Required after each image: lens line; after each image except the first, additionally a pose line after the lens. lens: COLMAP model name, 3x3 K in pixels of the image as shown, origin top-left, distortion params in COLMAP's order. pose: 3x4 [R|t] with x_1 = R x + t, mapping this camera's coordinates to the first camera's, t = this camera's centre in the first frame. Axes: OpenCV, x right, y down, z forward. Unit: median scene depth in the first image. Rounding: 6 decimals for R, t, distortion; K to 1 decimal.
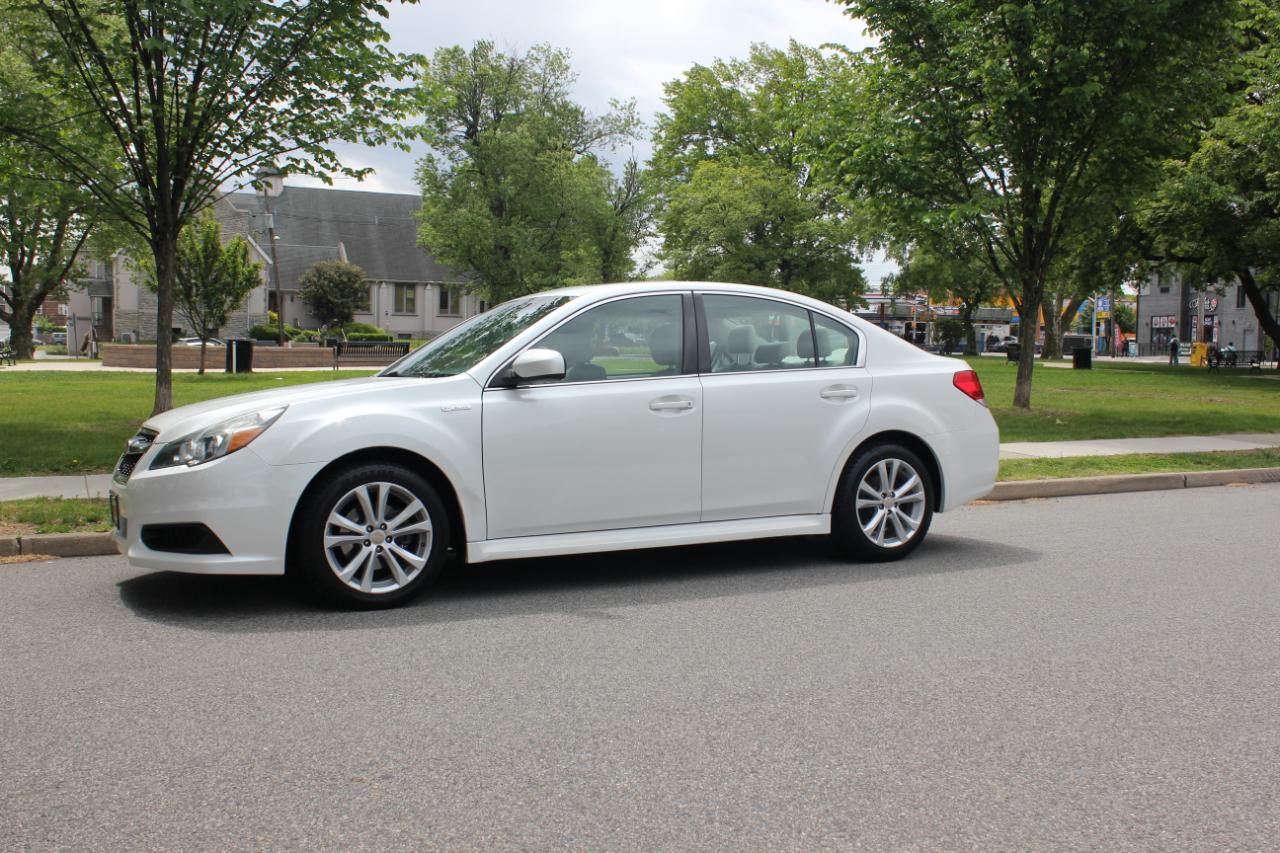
lens RADIAL K [[1280.5, 0, 638.0], [0, 1280.5, 428.0], [0, 0, 1]] dist [-0.145114, 0.166280]
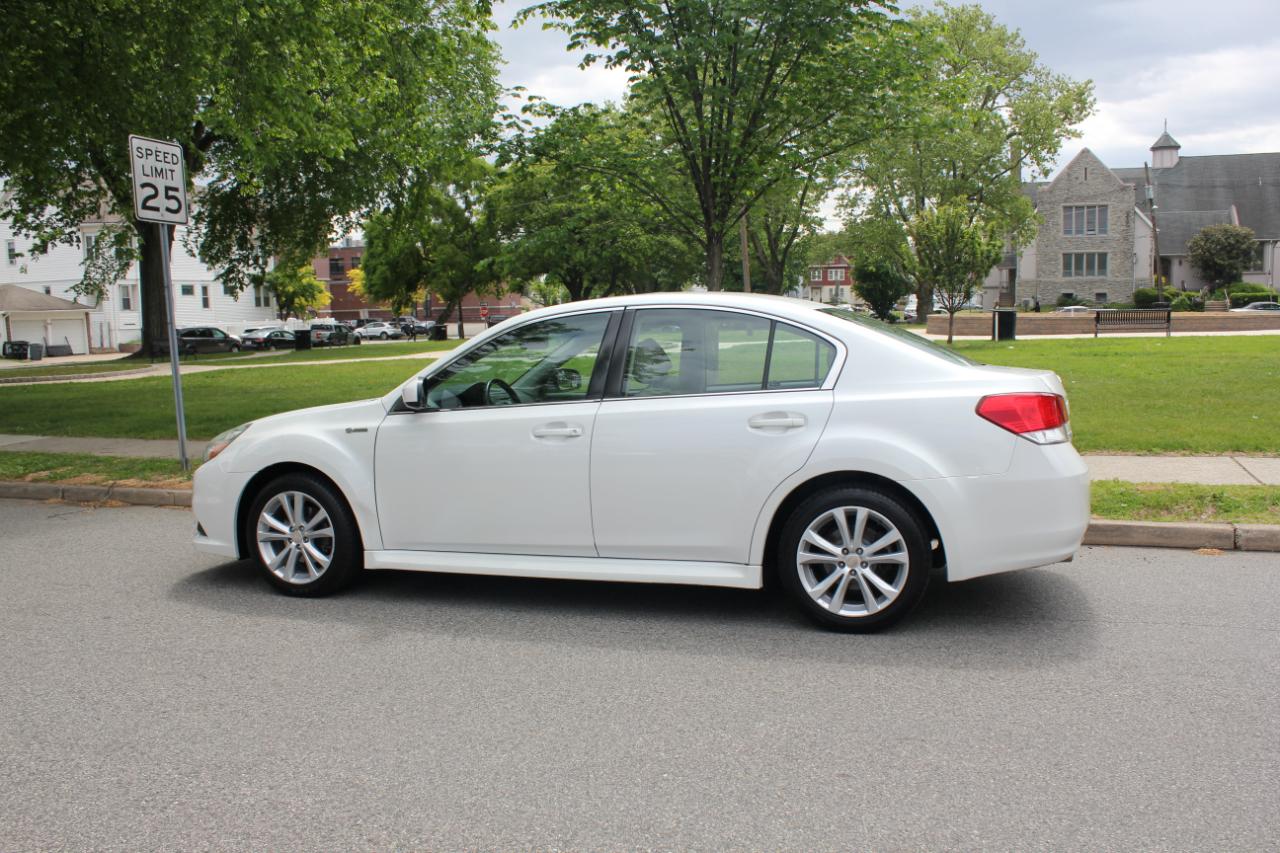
lens RADIAL K [[1096.0, 0, 640.0], [0, 1096.0, 426.5], [0, 0, 1]] dist [-0.166497, 0.151907]
pose [[0.686470, 0.048030, -0.725570, 0.323777], [-0.012054, 0.998431, 0.054687, -0.032999], [0.727058, -0.028795, 0.685972, 0.239443]]
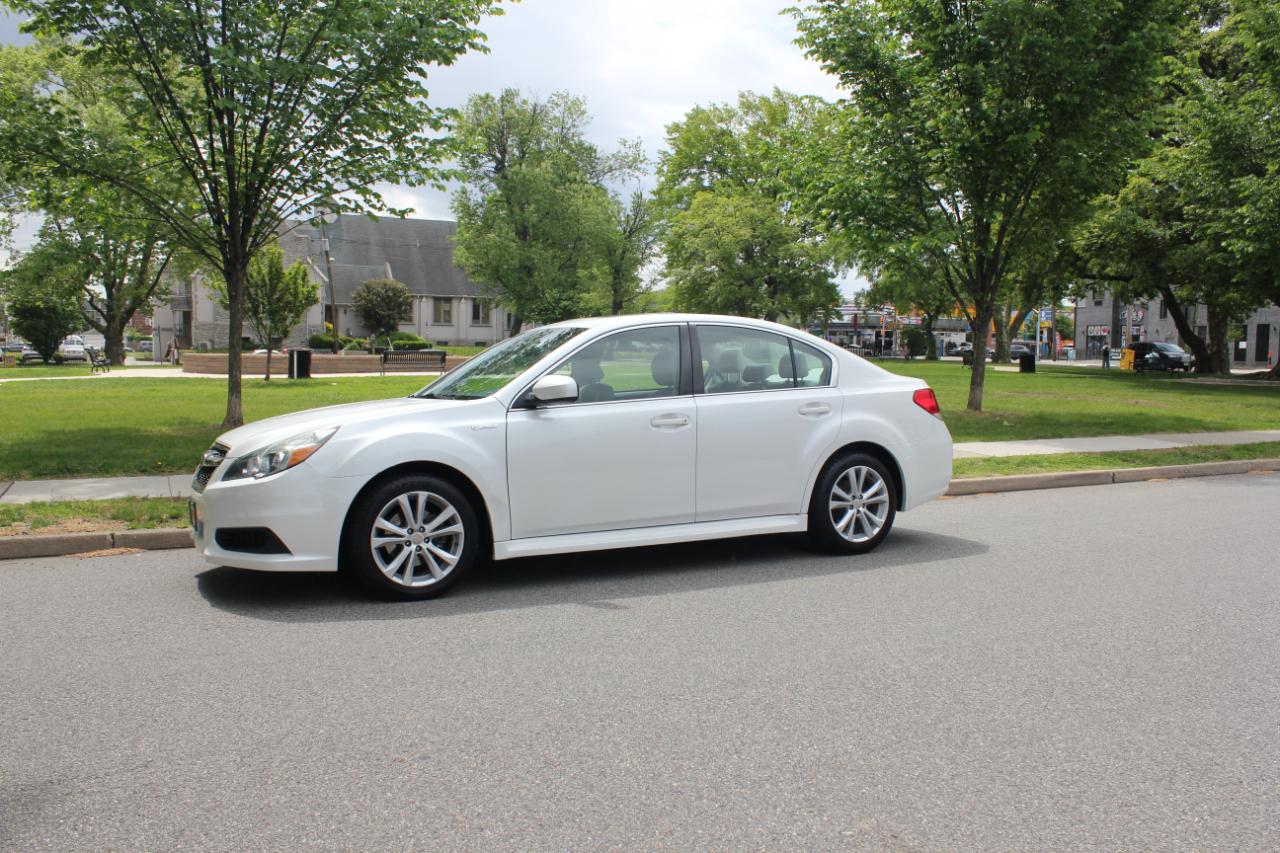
lens RADIAL K [[1109.0, 0, 640.4], [0, 1109.0, 426.0], [0, 0, 1]] dist [-0.170528, 0.166925]
pose [[0.999991, -0.001792, -0.003788, 0.001629], [0.001812, 0.999985, 0.005232, -0.009655], [0.003778, -0.005238, 0.999979, -0.002411]]
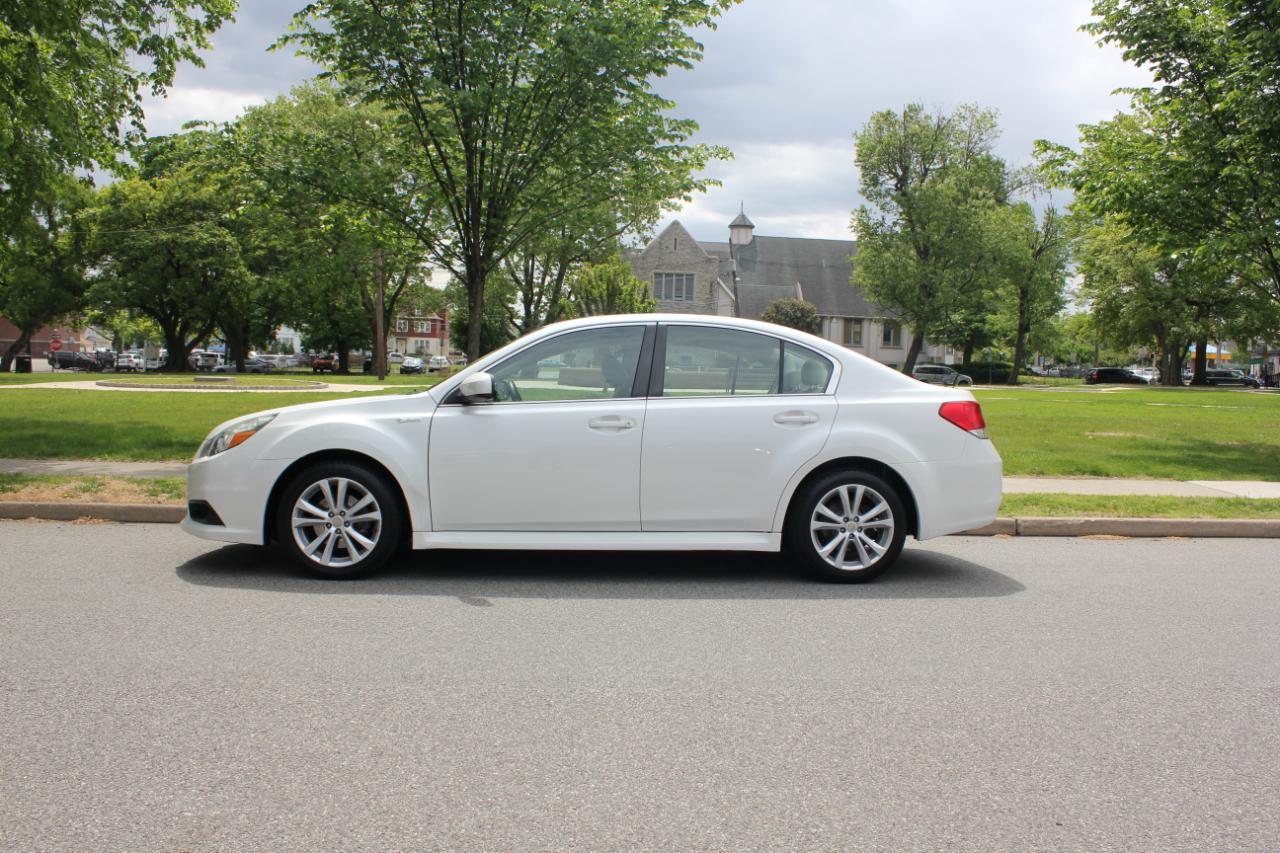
lens RADIAL K [[1119.4, 0, 640.0], [0, 1119.4, 426.5], [0, 0, 1]] dist [-0.174397, 0.163052]
pose [[0.916075, 0.034346, -0.399534, 0.216191], [-0.040979, 0.999127, -0.008067, -0.004495], [0.398909, 0.023763, 0.916683, 0.056319]]
